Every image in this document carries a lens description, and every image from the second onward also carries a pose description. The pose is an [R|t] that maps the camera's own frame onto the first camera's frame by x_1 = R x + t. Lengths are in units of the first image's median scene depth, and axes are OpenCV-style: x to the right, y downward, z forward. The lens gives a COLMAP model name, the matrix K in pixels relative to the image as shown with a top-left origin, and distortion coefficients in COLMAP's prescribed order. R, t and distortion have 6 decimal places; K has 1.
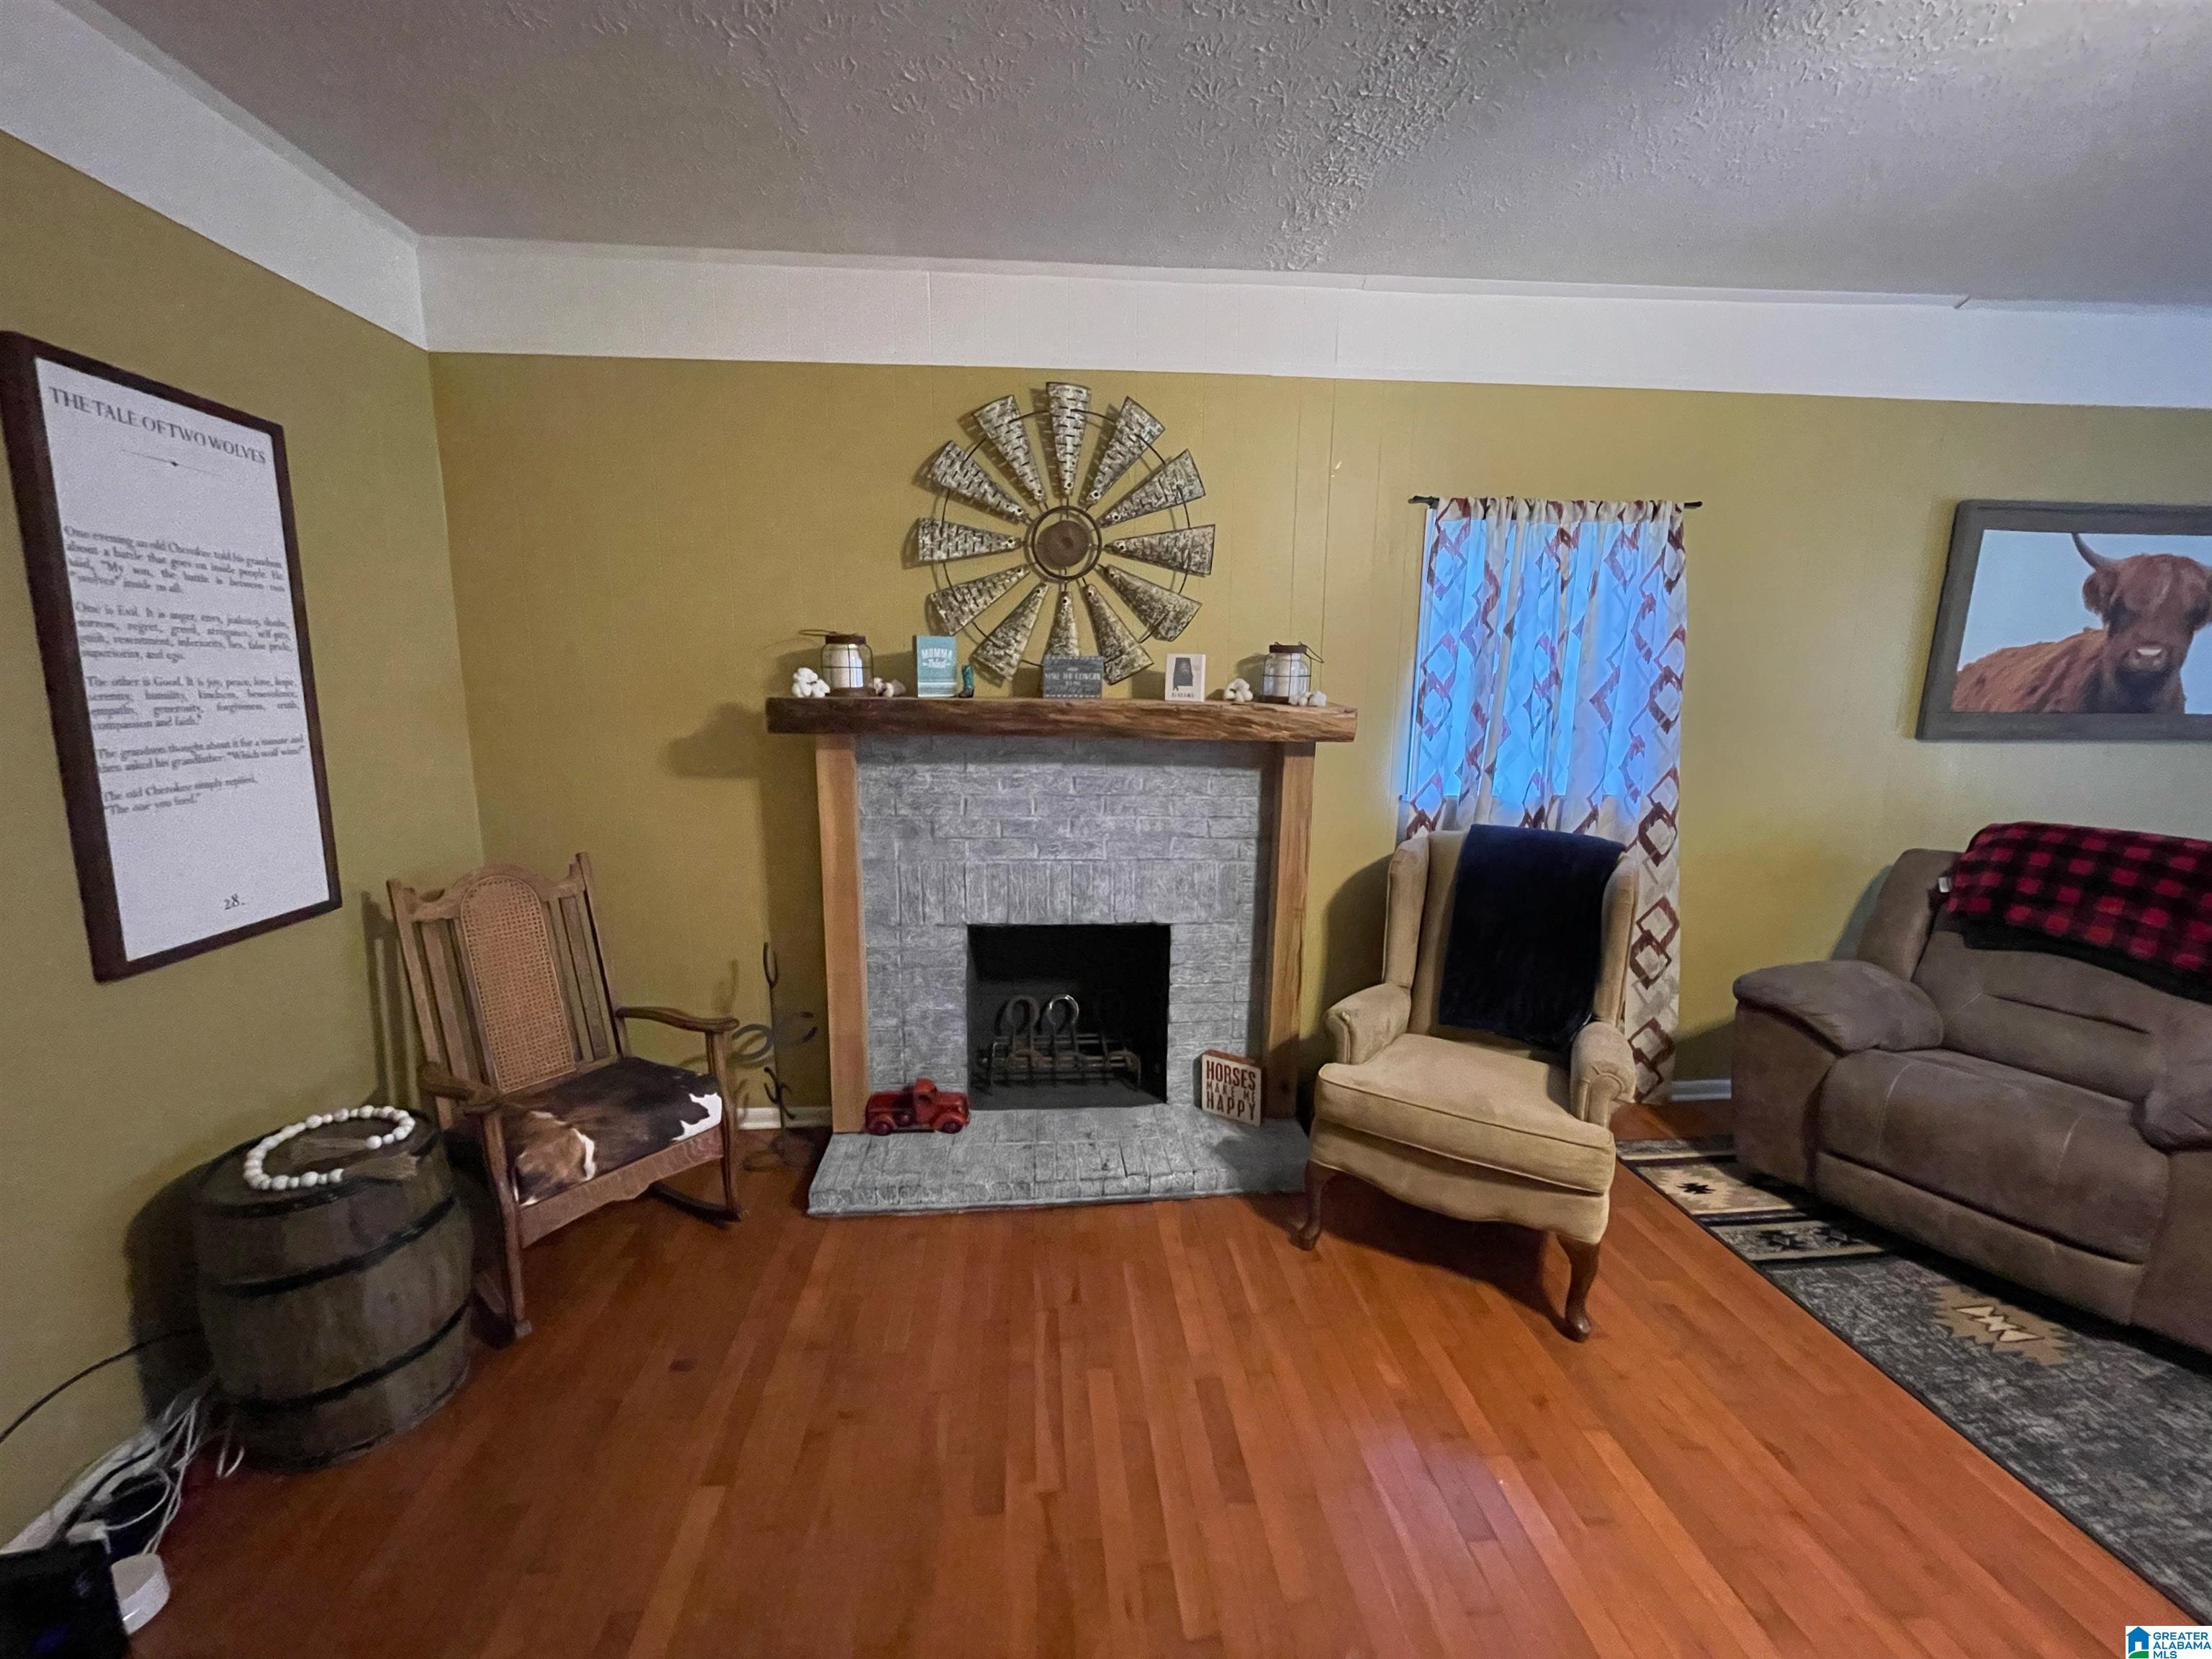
lens RADIAL K [[887.0, 0, 1104.4], [0, 887.0, 824.0], [0, 0, 1]] dist [-0.008116, 0.001210]
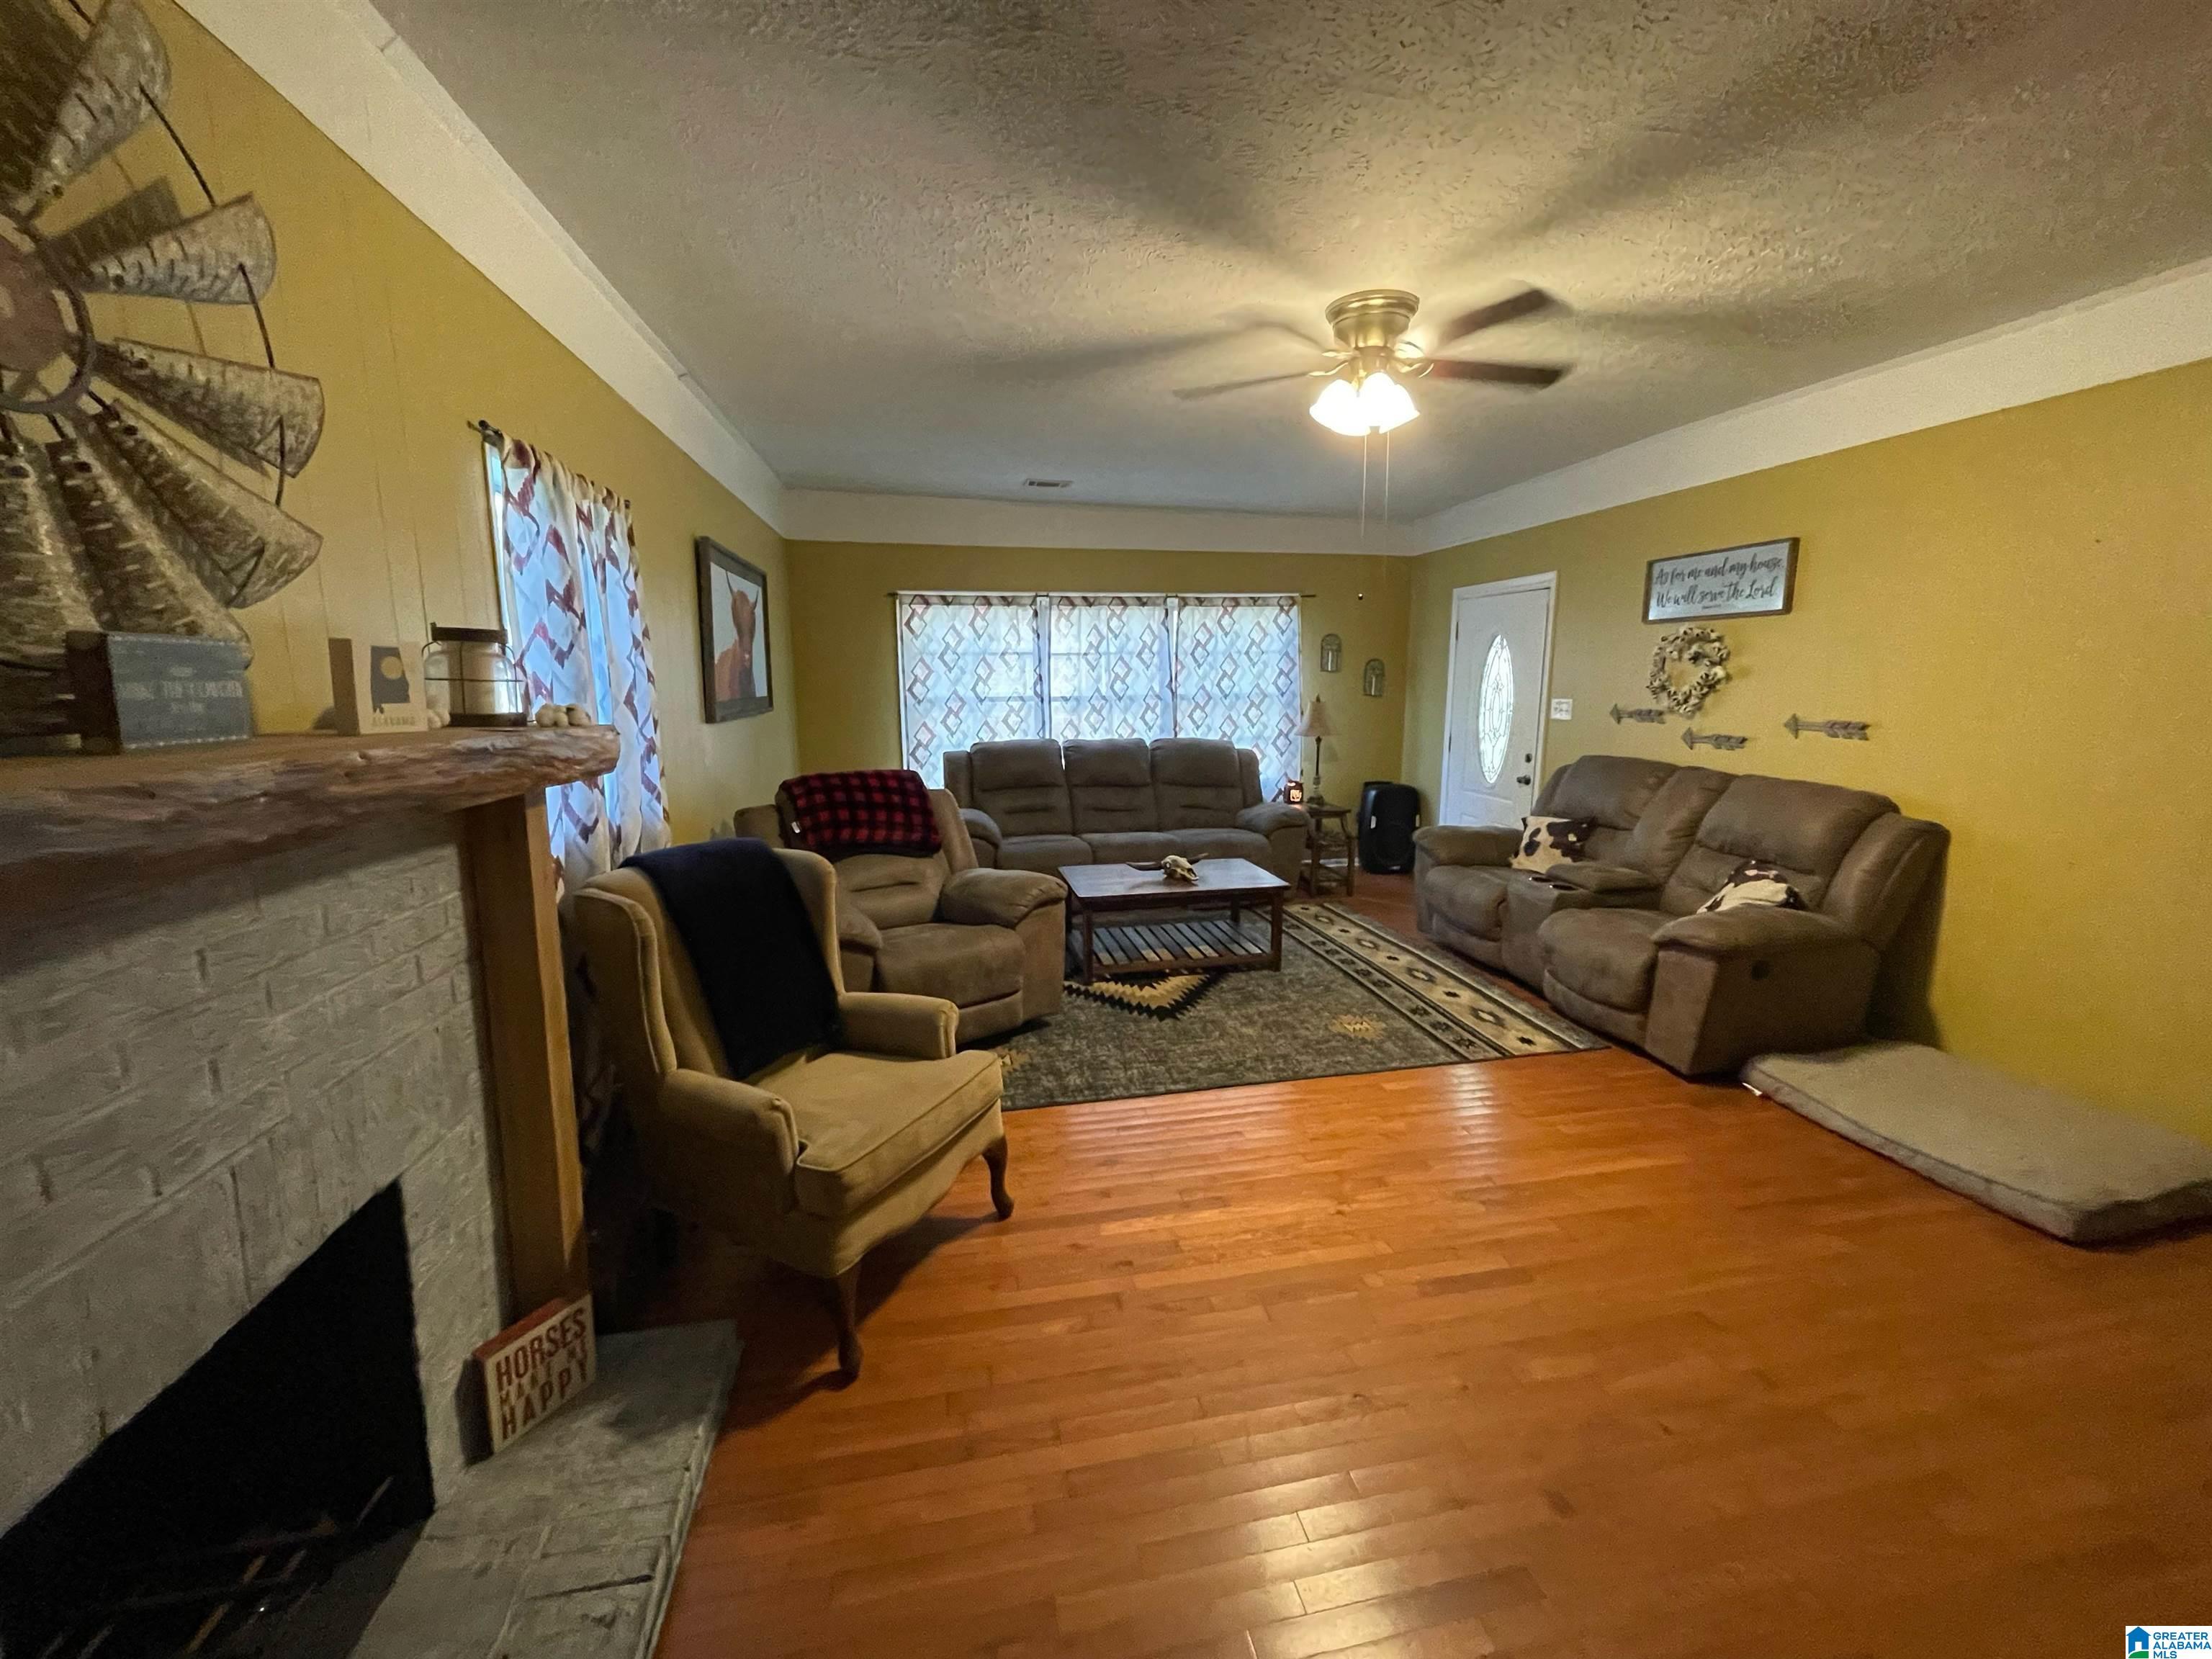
lens RADIAL K [[887.0, 0, 1112.8], [0, 887.0, 830.3], [0, 0, 1]] dist [-0.008116, 0.001210]
pose [[-0.108340, -0.177581, 0.978124, -0.441534], [0.164696, 0.967113, 0.193824, -0.112436], [-0.980376, 0.182092, -0.075530, 0.631304]]
